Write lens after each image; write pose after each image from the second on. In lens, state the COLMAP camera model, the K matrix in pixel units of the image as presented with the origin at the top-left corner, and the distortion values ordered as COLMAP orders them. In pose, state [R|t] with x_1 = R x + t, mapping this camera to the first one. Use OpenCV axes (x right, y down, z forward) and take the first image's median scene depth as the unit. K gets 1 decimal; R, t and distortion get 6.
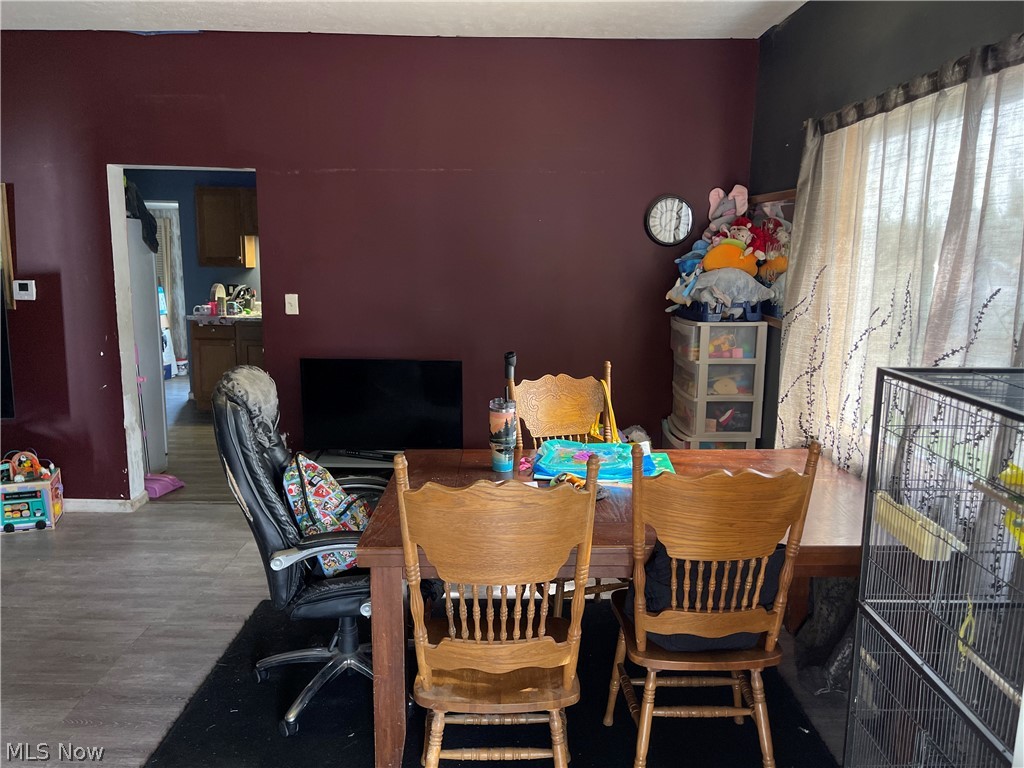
lens RADIAL K [[783.2, 0, 515.2], [0, 783.2, 386.6], [0, 0, 1]] dist [0.041483, -0.037485]
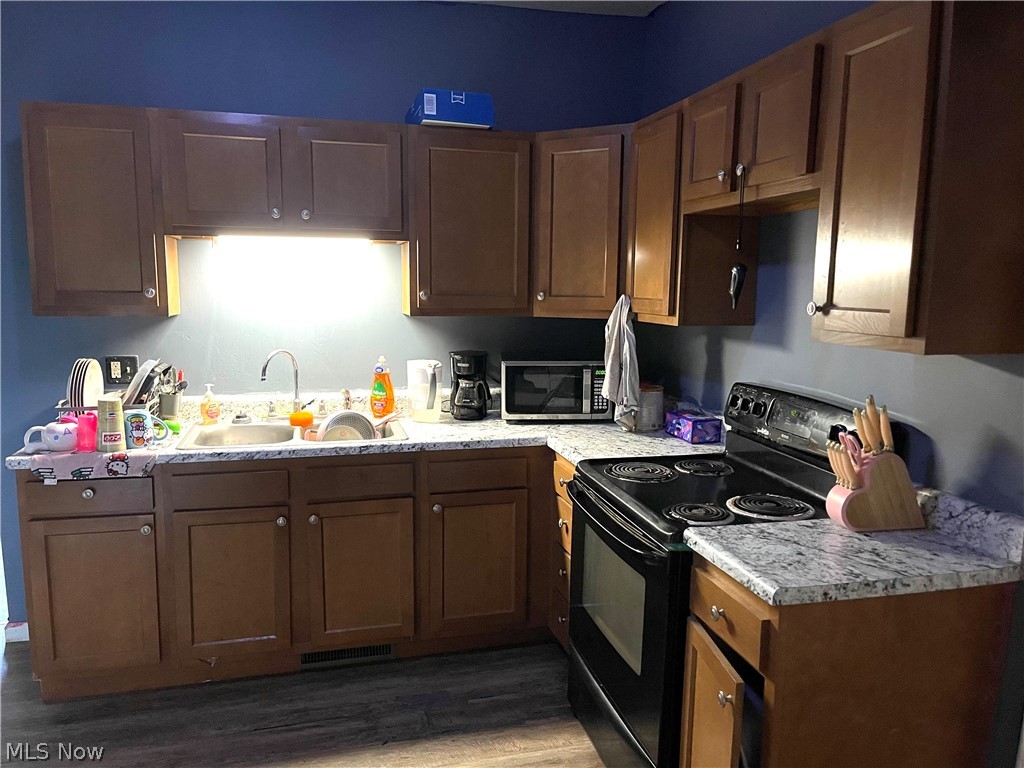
lens RADIAL K [[783.2, 0, 513.3], [0, 783.2, 386.2], [0, 0, 1]] dist [0.041483, -0.037485]
pose [[0.972267, -0.047788, 0.228941, -0.270393], [0.052059, 0.998564, -0.012648, -0.105036], [-0.228007, 0.024216, 0.973358, 0.590306]]
